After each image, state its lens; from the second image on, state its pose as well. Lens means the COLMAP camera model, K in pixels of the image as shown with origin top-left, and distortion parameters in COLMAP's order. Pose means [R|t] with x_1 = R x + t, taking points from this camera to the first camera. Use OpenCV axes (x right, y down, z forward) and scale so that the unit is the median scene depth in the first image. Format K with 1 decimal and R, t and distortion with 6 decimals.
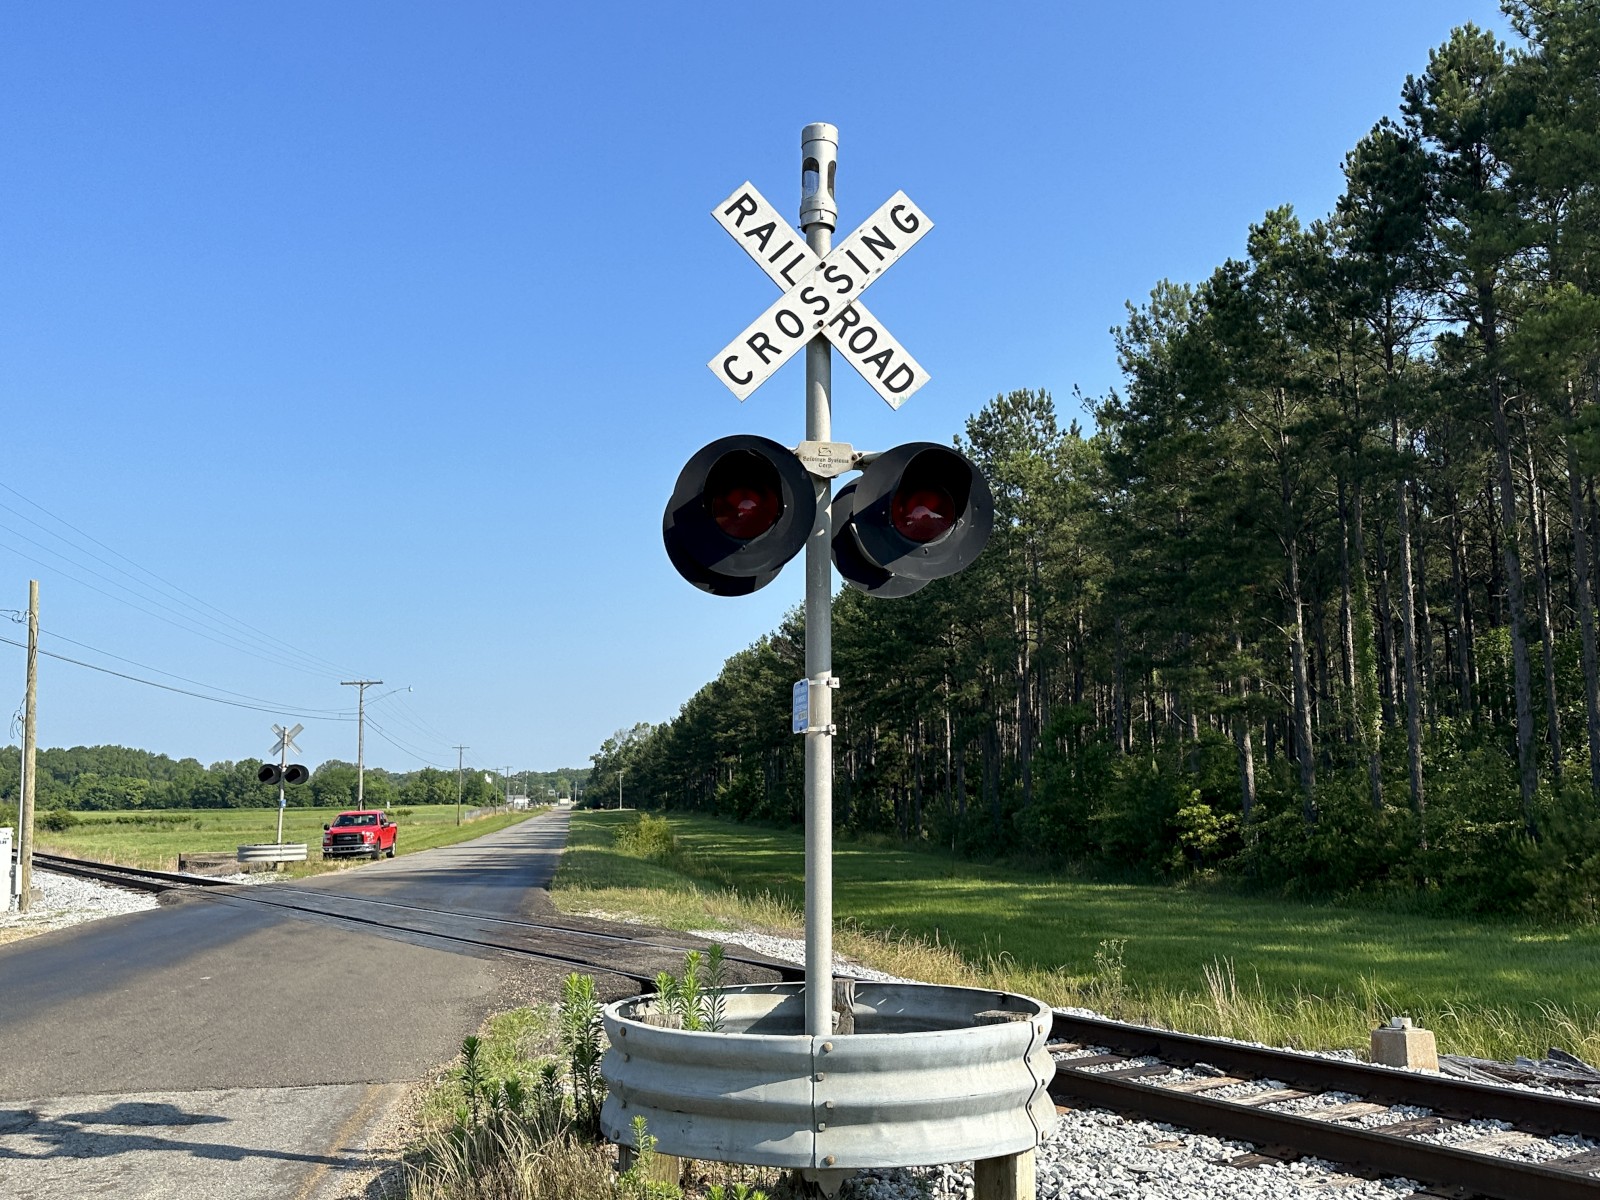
lens RADIAL K [[1566.6, 0, 825.3], [0, 1566.6, 633.4], [0, 0, 1]] dist [0.077498, 0.000000]
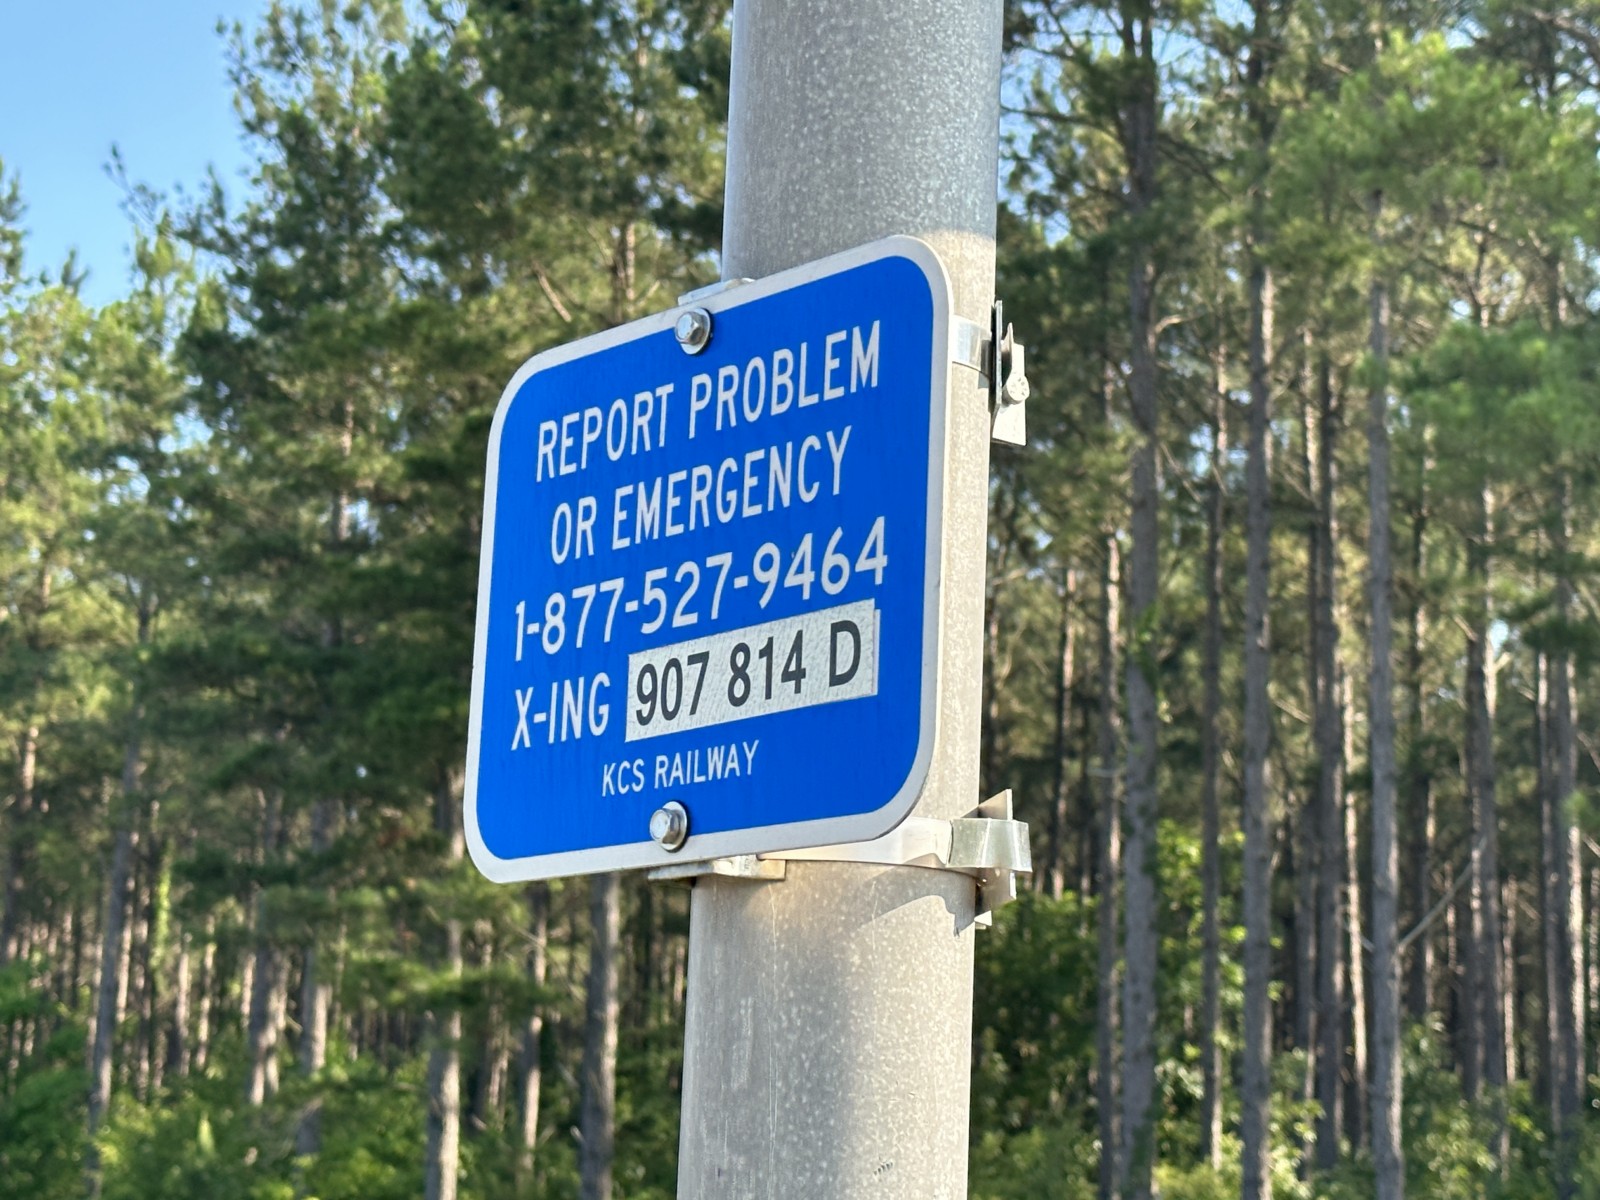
lens RADIAL K [[3423.1, 0, 809.0], [0, 3423.1, 587.1], [0, 0, 1]] dist [0.174008, 0.000000]
pose [[0.906851, 0.122063, 0.403388, -0.018813], [-0.093270, 0.991533, -0.090354, 0.013069], [-0.411002, 0.044314, 0.910557, 0.152329]]
